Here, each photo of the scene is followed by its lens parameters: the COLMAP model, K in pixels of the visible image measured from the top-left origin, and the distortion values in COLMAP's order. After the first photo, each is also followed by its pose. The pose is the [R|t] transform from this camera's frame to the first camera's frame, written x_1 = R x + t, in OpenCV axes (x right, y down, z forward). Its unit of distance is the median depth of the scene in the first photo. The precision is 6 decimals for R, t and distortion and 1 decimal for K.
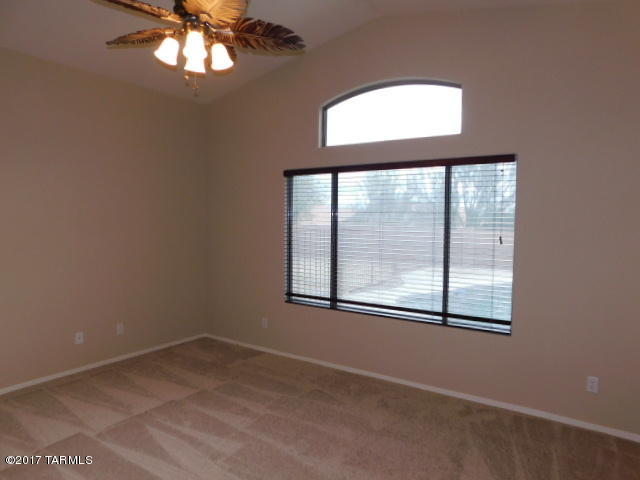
lens RADIAL K [[361.0, 0, 320.2], [0, 361.0, 238.3], [0, 0, 1]] dist [-0.003209, -0.000177]
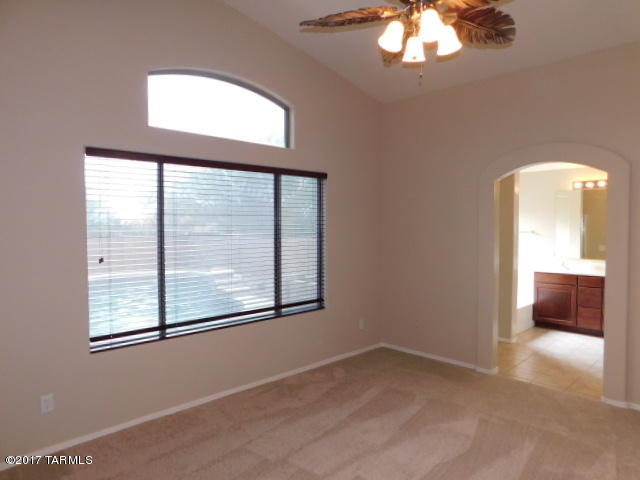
lens RADIAL K [[428.6, 0, 320.2], [0, 428.6, 240.3], [0, 0, 1]] dist [-0.018947, 0.011246]
pose [[0.288577, -0.050279, 0.956136, -0.802119], [0.054976, 0.997843, 0.035879, -0.032011], [-0.955877, 0.042211, 0.290719, 0.445979]]
